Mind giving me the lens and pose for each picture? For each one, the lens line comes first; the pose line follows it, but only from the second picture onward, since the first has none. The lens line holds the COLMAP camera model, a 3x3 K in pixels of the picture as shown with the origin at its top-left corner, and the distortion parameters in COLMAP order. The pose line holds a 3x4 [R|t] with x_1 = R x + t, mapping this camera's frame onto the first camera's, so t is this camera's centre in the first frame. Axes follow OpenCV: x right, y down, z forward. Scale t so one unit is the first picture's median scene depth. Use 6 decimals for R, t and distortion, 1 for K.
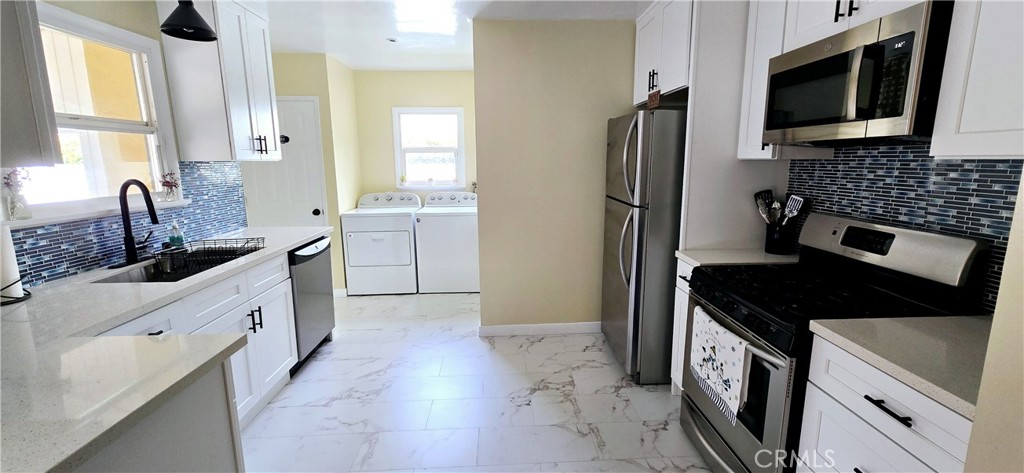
lens RADIAL K [[419.3, 0, 524.4], [0, 419.3, 232.2], [0, 0, 1]] dist [-0.000283, 0.000140]
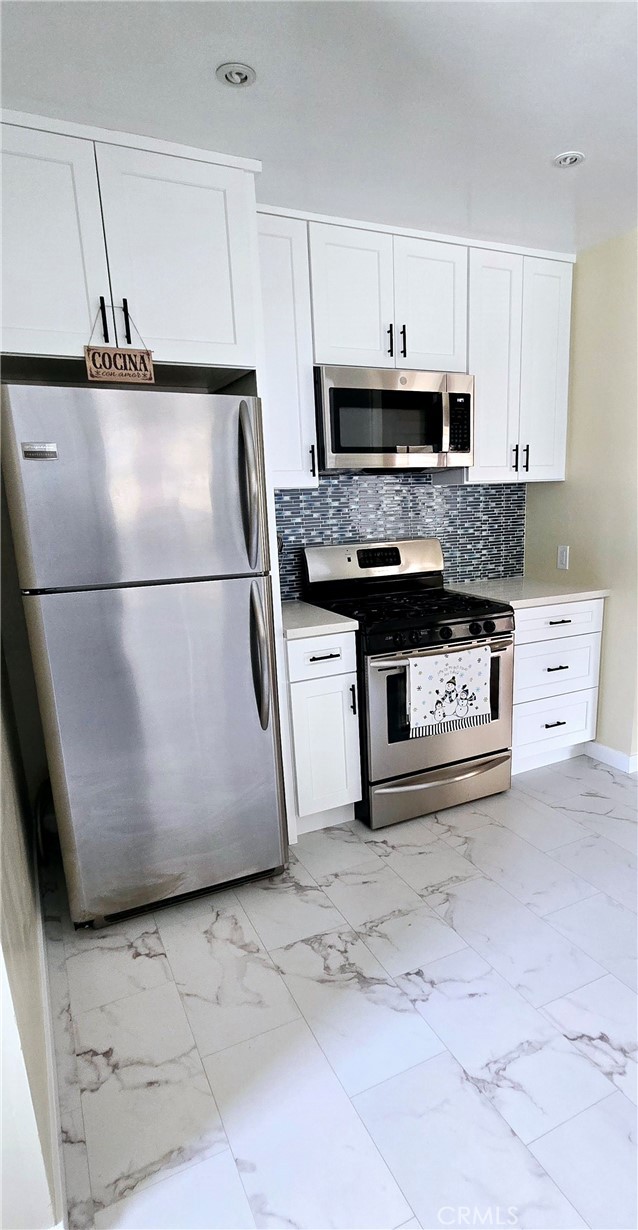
lens RADIAL K [[658.8, 0, 358.5], [0, 658.8, 662.0], [0, 0, 1]] dist [0.000252, -0.000017]
pose [[-0.401047, -0.213295, 0.890880, -0.747426], [0.190361, 0.931881, 0.308806, -0.253044], [-0.896060, 0.293434, -0.333125, 1.544329]]
